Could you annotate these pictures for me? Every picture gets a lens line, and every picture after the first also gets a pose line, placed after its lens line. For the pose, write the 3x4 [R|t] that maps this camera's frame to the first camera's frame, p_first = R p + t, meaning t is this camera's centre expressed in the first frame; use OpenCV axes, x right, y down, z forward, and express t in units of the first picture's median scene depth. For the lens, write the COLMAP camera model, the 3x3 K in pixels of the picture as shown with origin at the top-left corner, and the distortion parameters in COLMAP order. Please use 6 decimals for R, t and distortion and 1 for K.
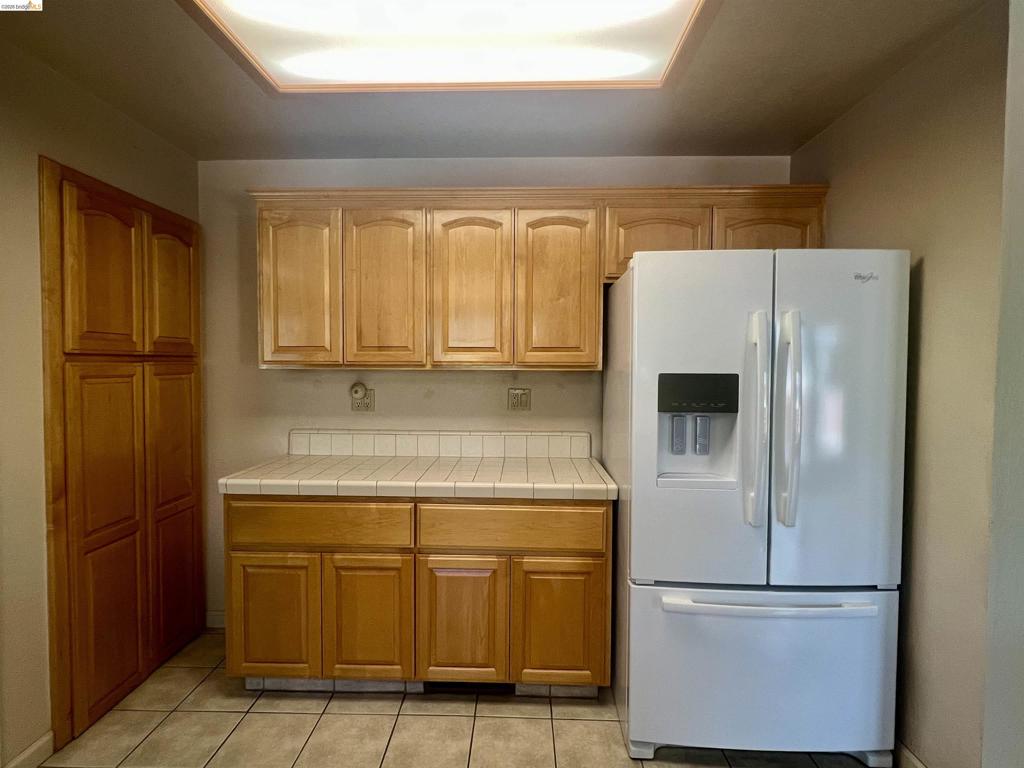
lens RADIAL K [[540.6, 0, 509.0], [0, 540.6, 381.6], [0, 0, 1]] dist [0.005390, 0.000637]
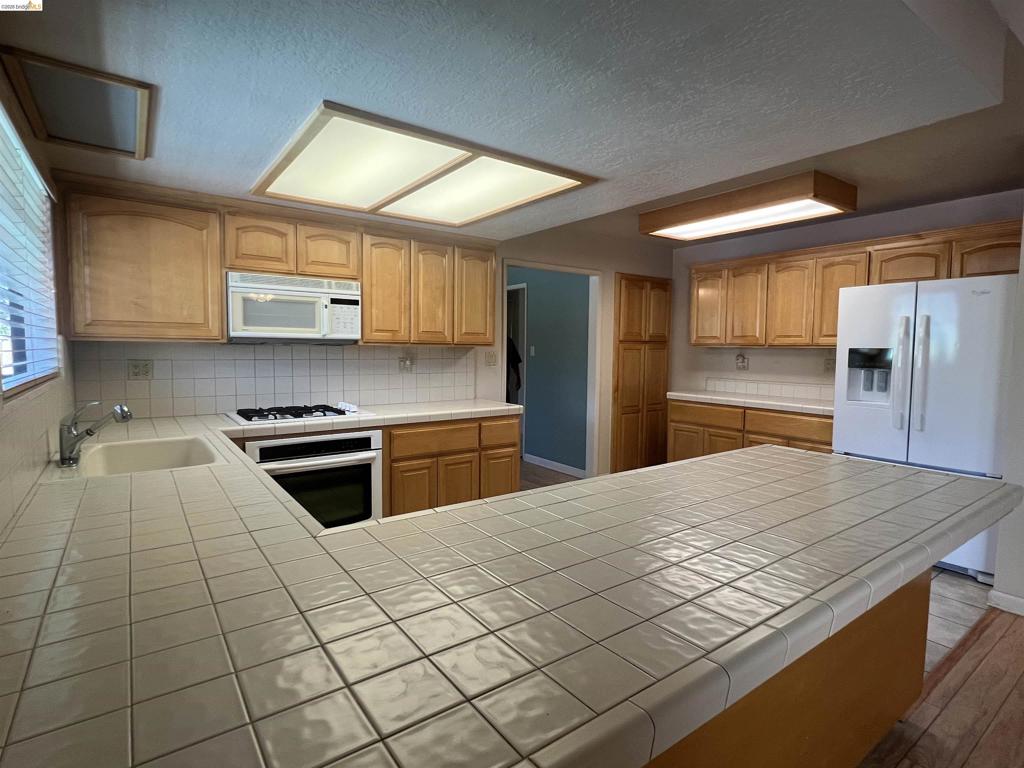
lens RADIAL K [[527.4, 0, 509.0], [0, 527.4, 381.0], [0, 0, 1]] dist [0.000752, 0.000481]
pose [[0.613759, 0.051469, -0.787814, 0.880749], [-0.029762, 0.998672, 0.042058, 0.051803], [0.788932, -0.002366, 0.614476, -1.002408]]
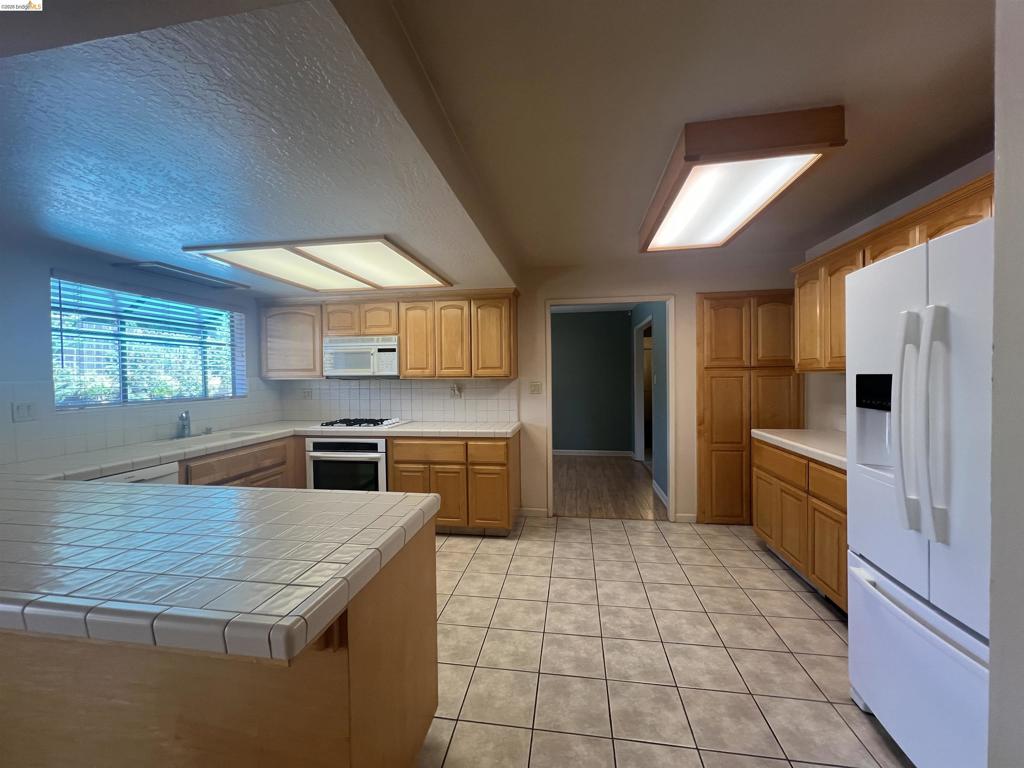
lens RADIAL K [[411.8, 0, 505.3], [0, 411.8, 383.7], [0, 0, 1]] dist [0.003425, 0.000169]
pose [[-0.134188, 0.016810, -0.990813, 1.061181], [-0.017623, 0.999658, 0.019347, 0.001573], [0.990799, 0.020057, -0.133846, 0.307478]]
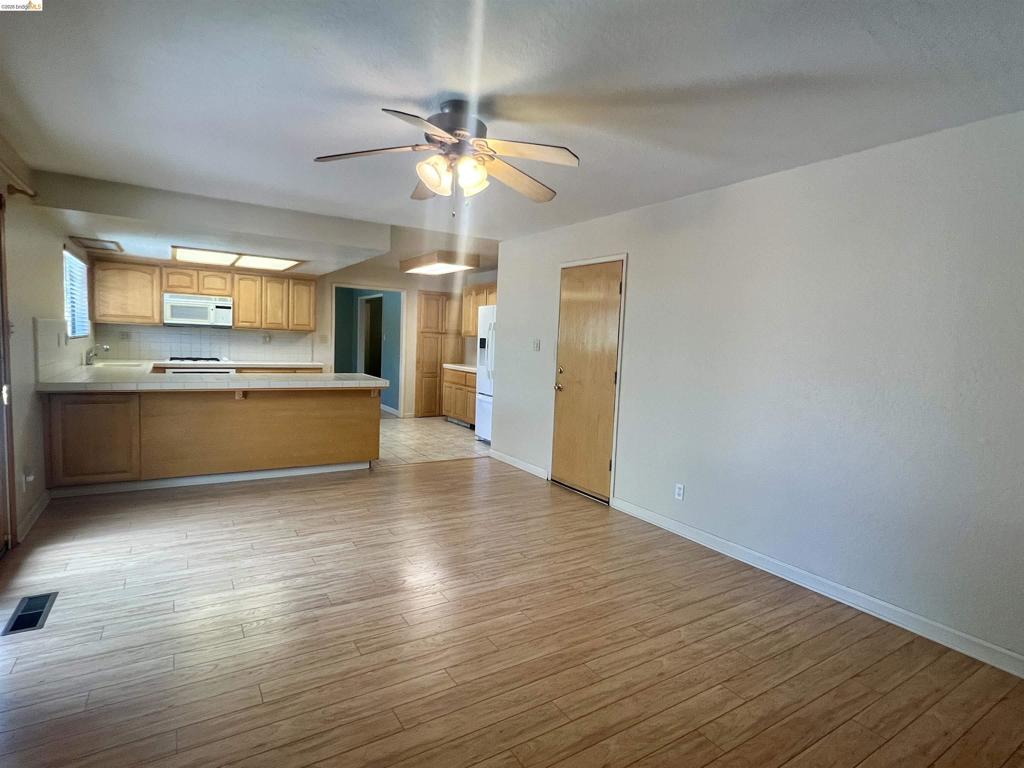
lens RADIAL K [[540.6, 0, 509.0], [0, 540.6, 381.6], [0, 0, 1]] dist [0.005390, 0.000637]
pose [[0.556023, 0.082138, -0.827098, 3.034767], [-0.061302, 0.996447, 0.057745, 0.050959], [0.828903, 0.018596, 0.559083, -0.823079]]
